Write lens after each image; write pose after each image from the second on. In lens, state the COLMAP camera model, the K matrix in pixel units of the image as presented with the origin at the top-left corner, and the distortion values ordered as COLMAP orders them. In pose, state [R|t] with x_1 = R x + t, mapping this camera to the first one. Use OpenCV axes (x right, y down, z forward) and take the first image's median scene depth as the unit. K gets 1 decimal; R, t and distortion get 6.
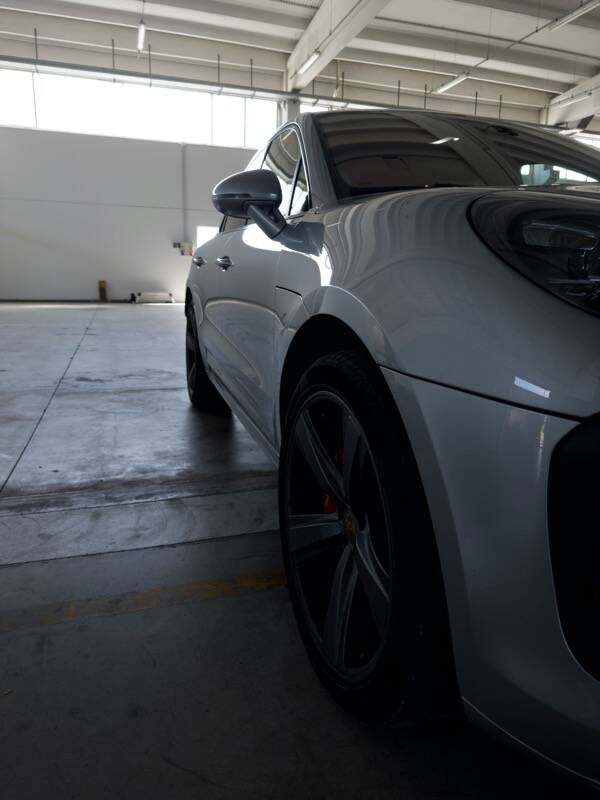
lens RADIAL K [[559.5, 0, 304.8], [0, 559.5, 400.4], [0, 0, 1]] dist [-0.001948, -0.006496]
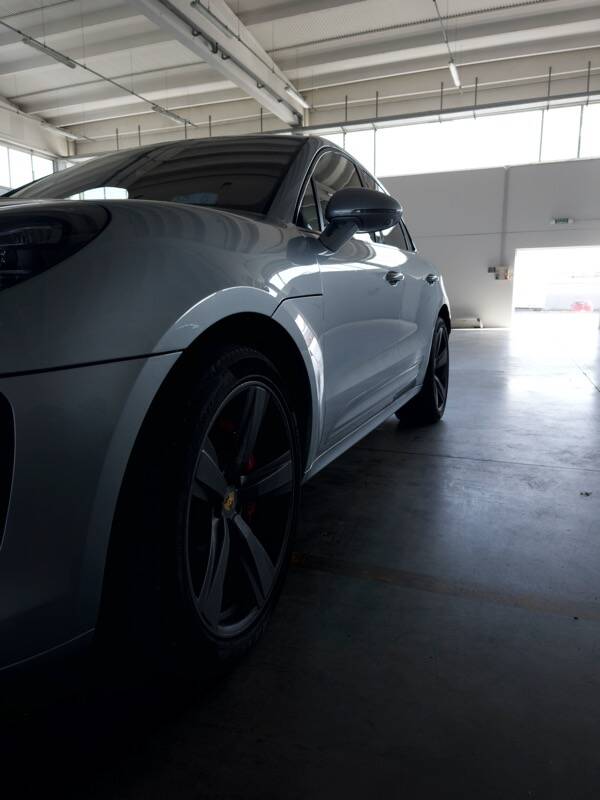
lens RADIAL K [[559.5, 0, 307.1], [0, 559.5, 400.3], [0, 0, 1]] dist [-0.001948, -0.006496]
pose [[0.769015, 0.085187, -0.633529, 0.182841], [-0.114796, 0.993372, -0.005773, -0.006745], [0.628839, 0.077166, 0.773697, 0.056358]]
